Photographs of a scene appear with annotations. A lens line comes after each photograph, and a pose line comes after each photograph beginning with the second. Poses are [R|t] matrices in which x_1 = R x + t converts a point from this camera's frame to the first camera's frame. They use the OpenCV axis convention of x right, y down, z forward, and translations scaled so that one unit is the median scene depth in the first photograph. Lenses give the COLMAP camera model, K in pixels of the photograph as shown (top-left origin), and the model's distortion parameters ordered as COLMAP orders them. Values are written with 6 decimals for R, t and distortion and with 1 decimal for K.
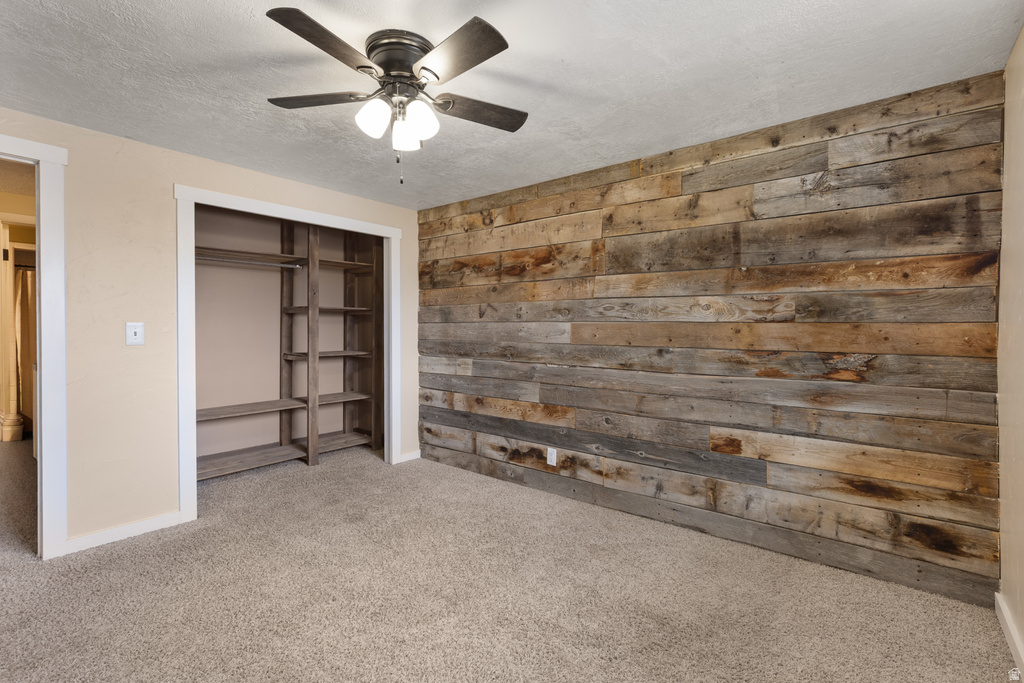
lens RADIAL K [[465.1, 0, 513.6], [0, 465.1, 339.7], [0, 0, 1]] dist [-0.000282, 0.000304]
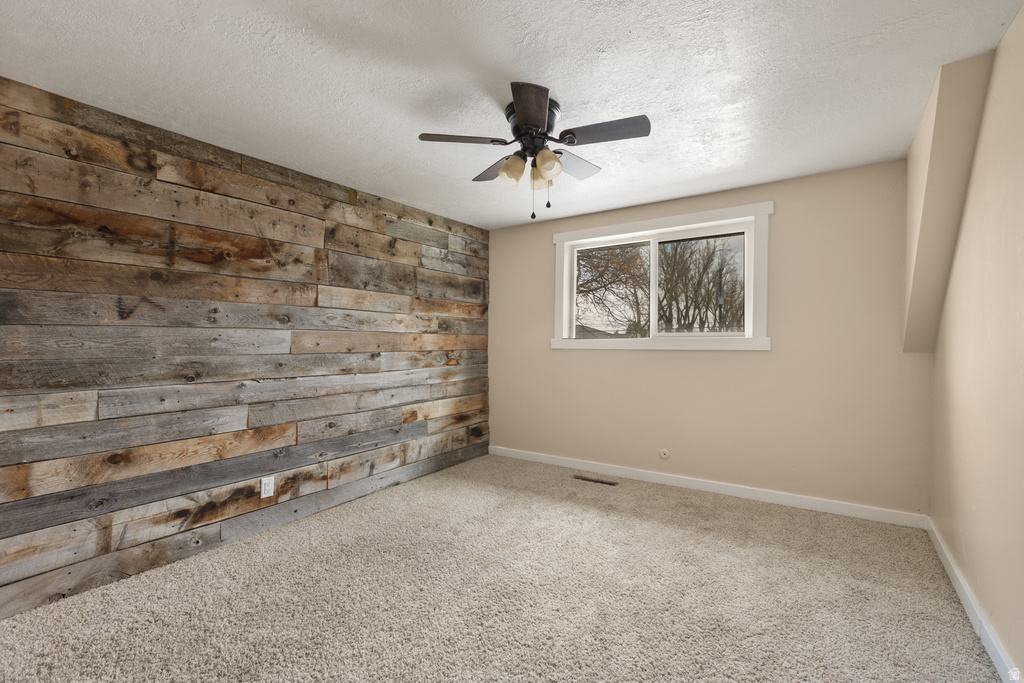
lens RADIAL K [[465.1, 0, 513.6], [0, 465.1, 339.7], [0, 0, 1]] dist [-0.000282, 0.000304]
pose [[-0.081419, -0.018843, 0.996502, -0.900860], [0.004765, 0.999802, 0.019295, -0.037413], [-0.996669, 0.006319, -0.081313, 0.695651]]
